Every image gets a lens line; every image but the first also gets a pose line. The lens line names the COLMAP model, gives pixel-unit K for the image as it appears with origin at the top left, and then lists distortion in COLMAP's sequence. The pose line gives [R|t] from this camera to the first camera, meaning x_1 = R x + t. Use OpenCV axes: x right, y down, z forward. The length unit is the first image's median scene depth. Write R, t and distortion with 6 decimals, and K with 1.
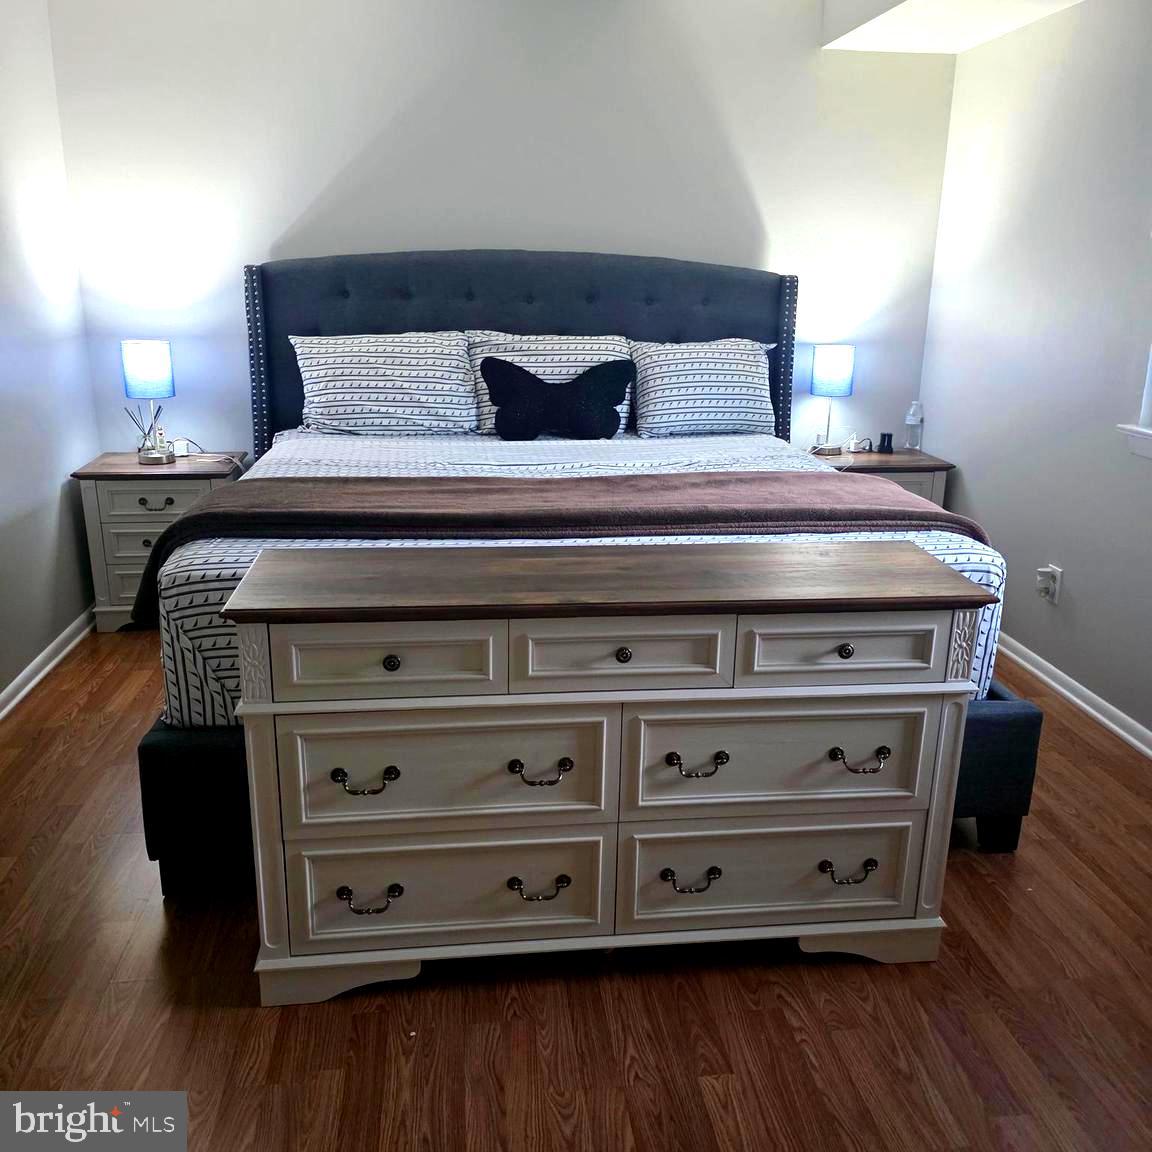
lens RADIAL K [[1031.5, 0, 581.4], [0, 1031.5, 565.4], [0, 0, 1]] dist [0.088011, -0.107565]
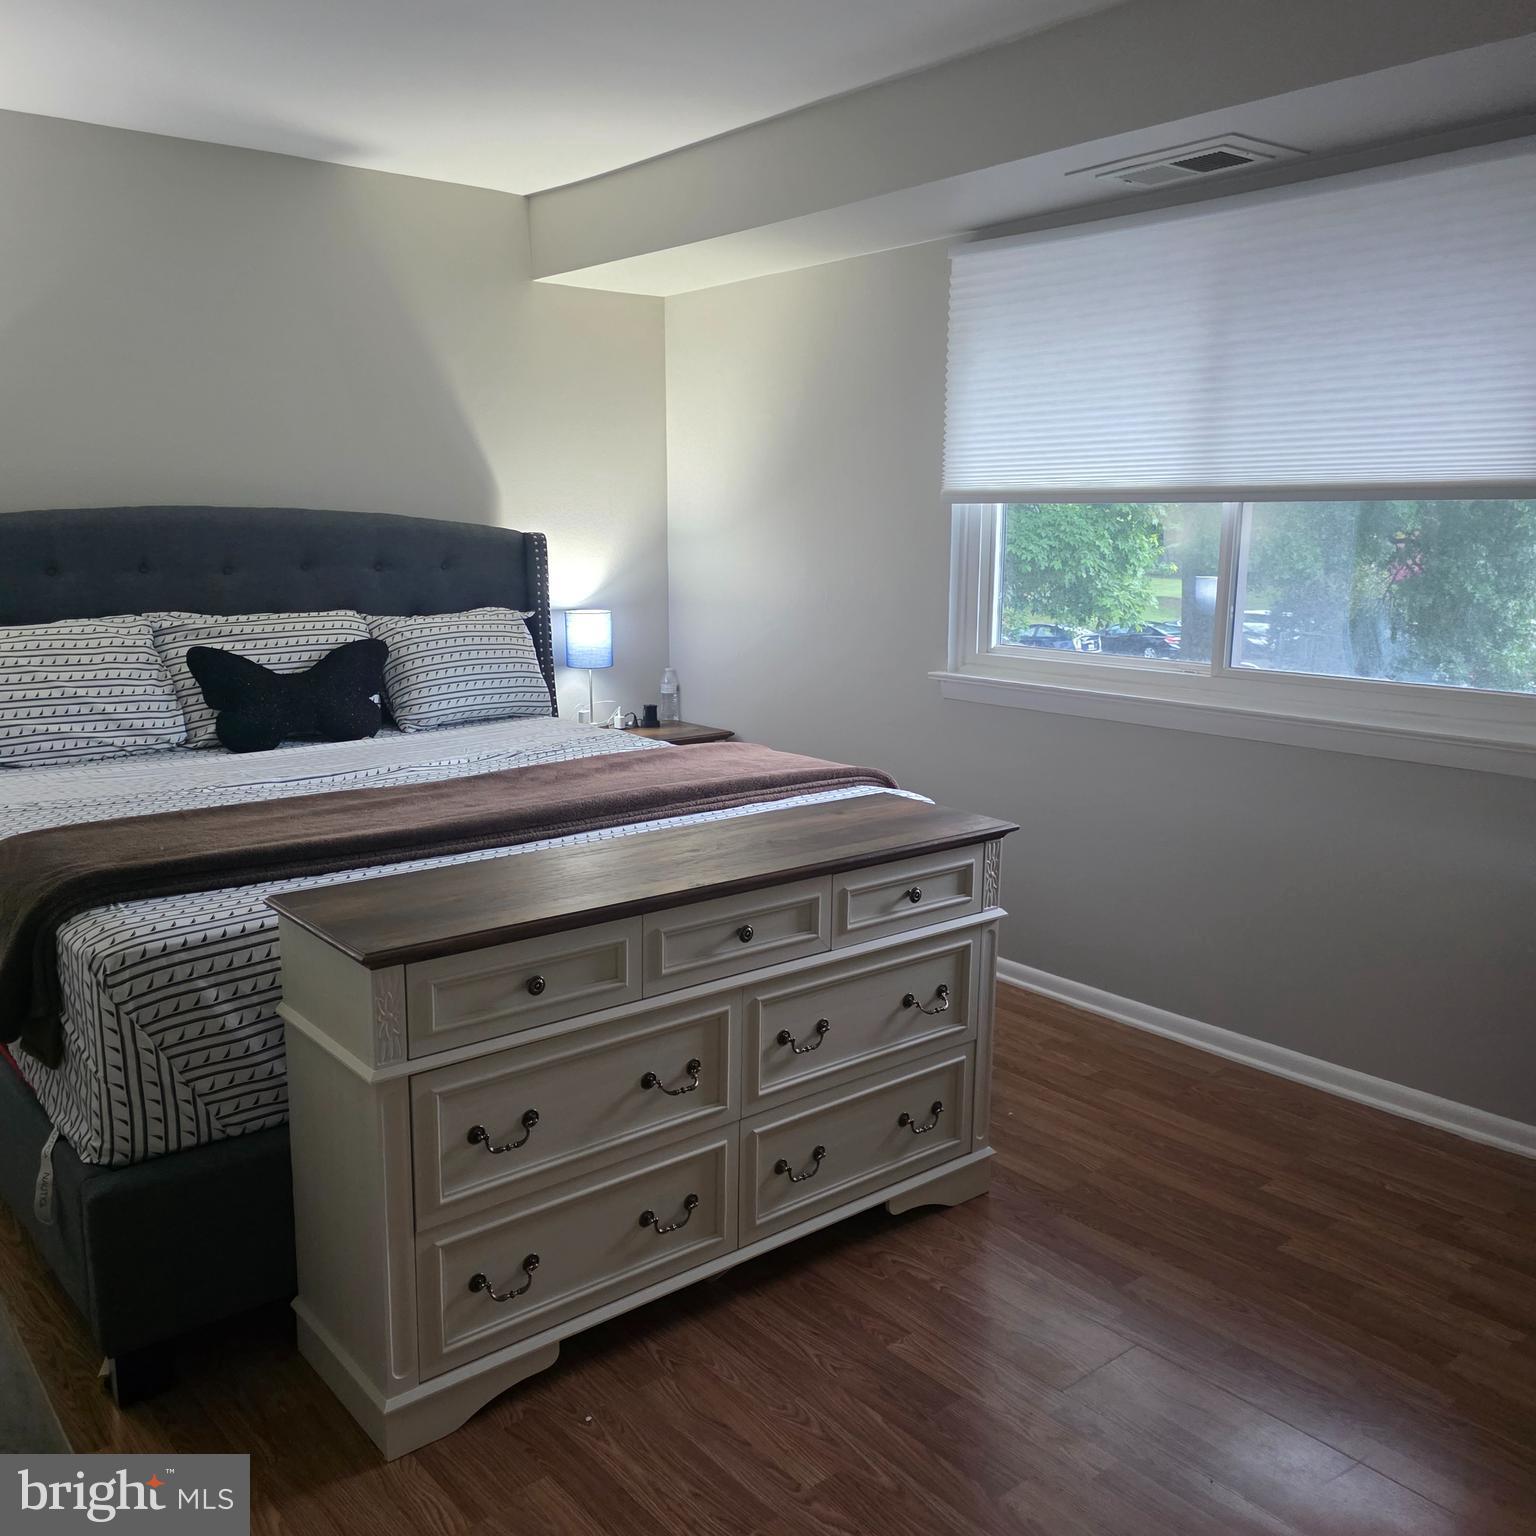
lens RADIAL K [[1375.3, 0, 763.1], [0, 1375.3, 784.4], [0, 0, 1]] dist [0.088011, -0.107565]
pose [[0.848355, -0.116914, 0.516358, -0.493982], [0.159663, 0.986402, -0.038979, 0.002385], [-0.504779, 0.115511, 0.855485, -0.094820]]
